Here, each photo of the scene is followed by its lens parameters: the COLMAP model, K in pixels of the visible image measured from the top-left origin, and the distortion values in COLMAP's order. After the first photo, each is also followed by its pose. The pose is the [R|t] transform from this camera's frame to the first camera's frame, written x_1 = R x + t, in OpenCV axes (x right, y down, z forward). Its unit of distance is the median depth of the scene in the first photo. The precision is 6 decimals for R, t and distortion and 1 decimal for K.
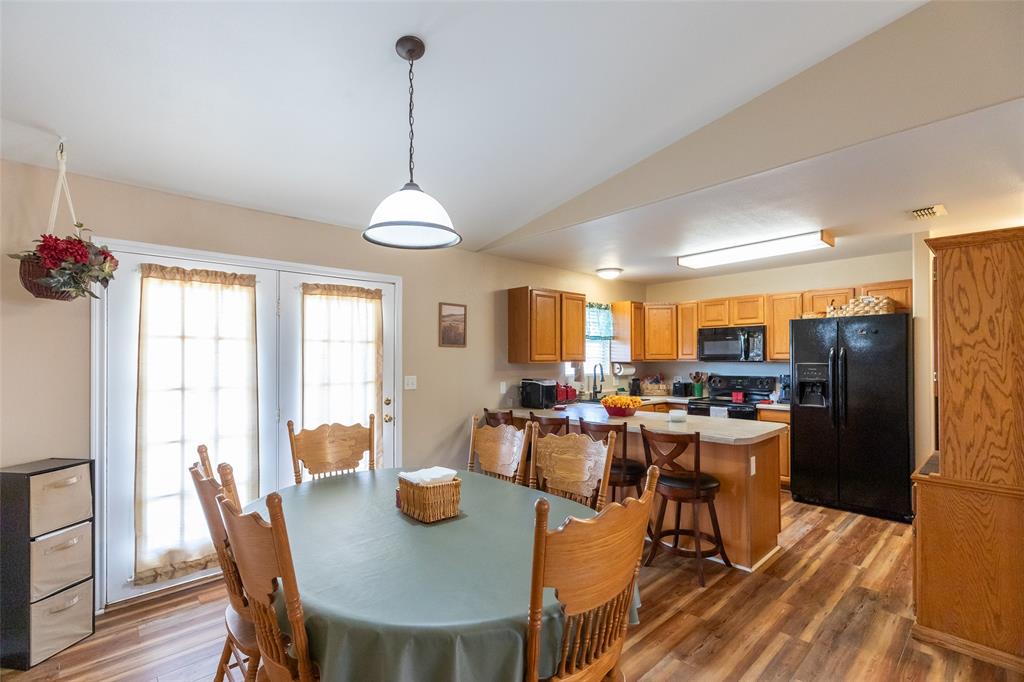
lens RADIAL K [[459.7, 0, 508.8], [0, 459.7, 356.4], [0, 0, 1]] dist [0.010504, -0.001035]
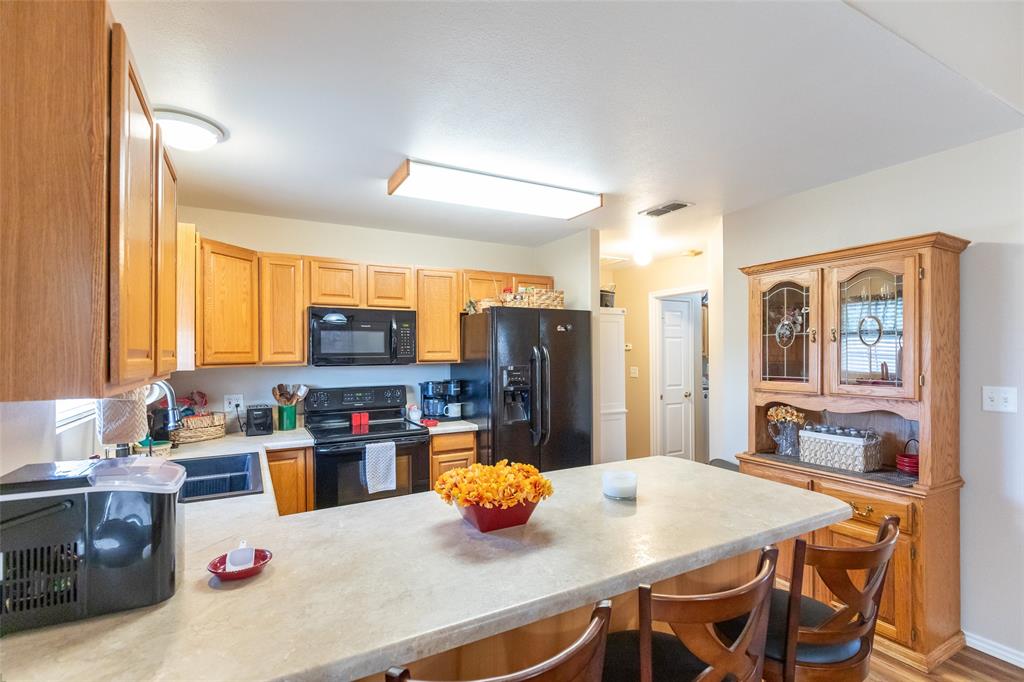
lens RADIAL K [[502.3, 0, 520.6], [0, 502.3, 353.3], [0, 0, 1]] dist [0.008731, -0.000102]
pose [[0.234088, 0.000919, 0.972215, -0.134320], [-0.002142, 0.999998, -0.000430, -0.004654], [-0.972213, -0.001982, 0.234090, 0.722570]]
